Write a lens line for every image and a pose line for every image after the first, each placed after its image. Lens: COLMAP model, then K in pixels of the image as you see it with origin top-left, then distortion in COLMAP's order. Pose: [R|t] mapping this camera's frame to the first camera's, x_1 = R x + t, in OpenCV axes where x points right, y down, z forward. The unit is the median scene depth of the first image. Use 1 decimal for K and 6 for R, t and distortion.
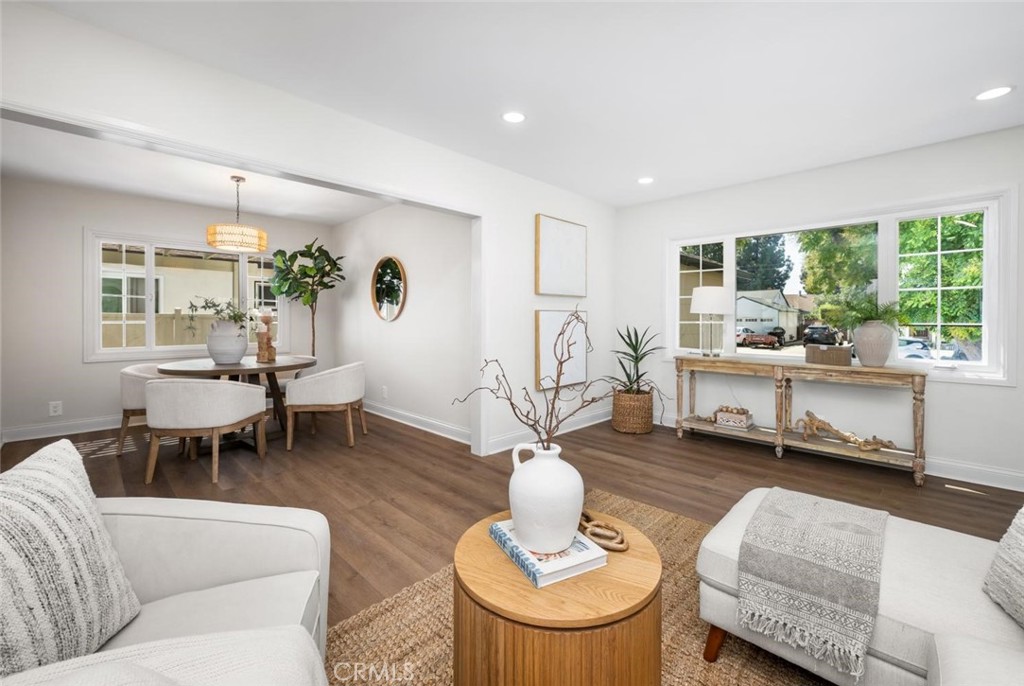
lens RADIAL K [[415.3, 0, 508.9], [0, 415.3, 326.1], [0, 0, 1]] dist [0.001494, 0.000075]
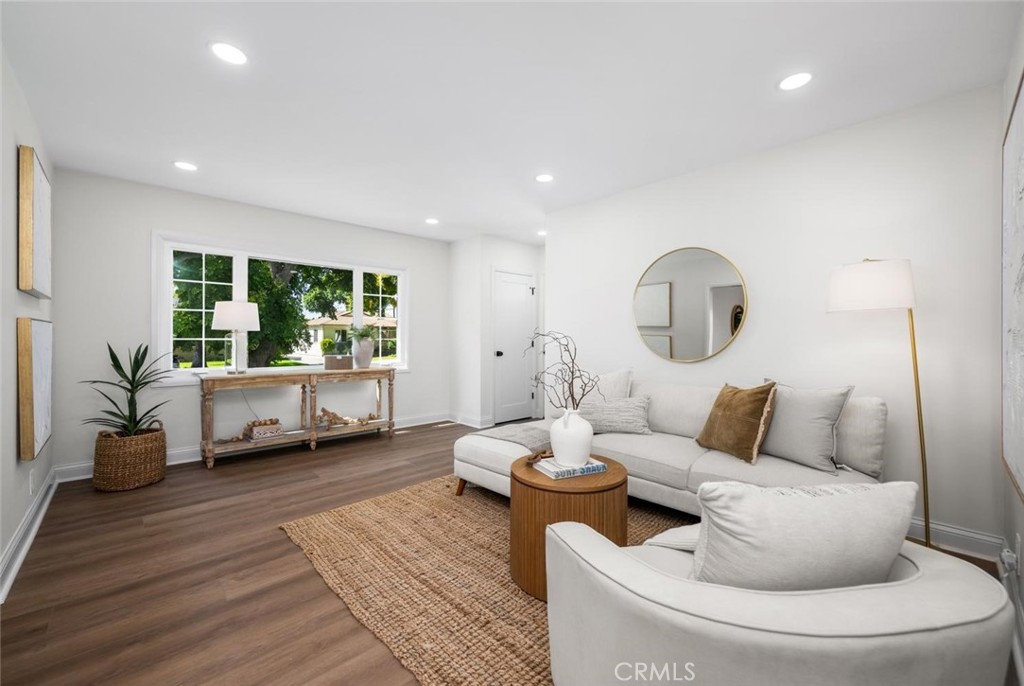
lens RADIAL K [[415.3, 0, 510.5], [0, 415.3, 338.6], [0, 0, 1]] dist [0.001494, 0.000075]
pose [[0.044819, -0.003009, 0.998991, -0.549903], [0.011424, 0.999932, 0.002499, -0.004624], [-0.998930, 0.011300, 0.044851, 0.382834]]
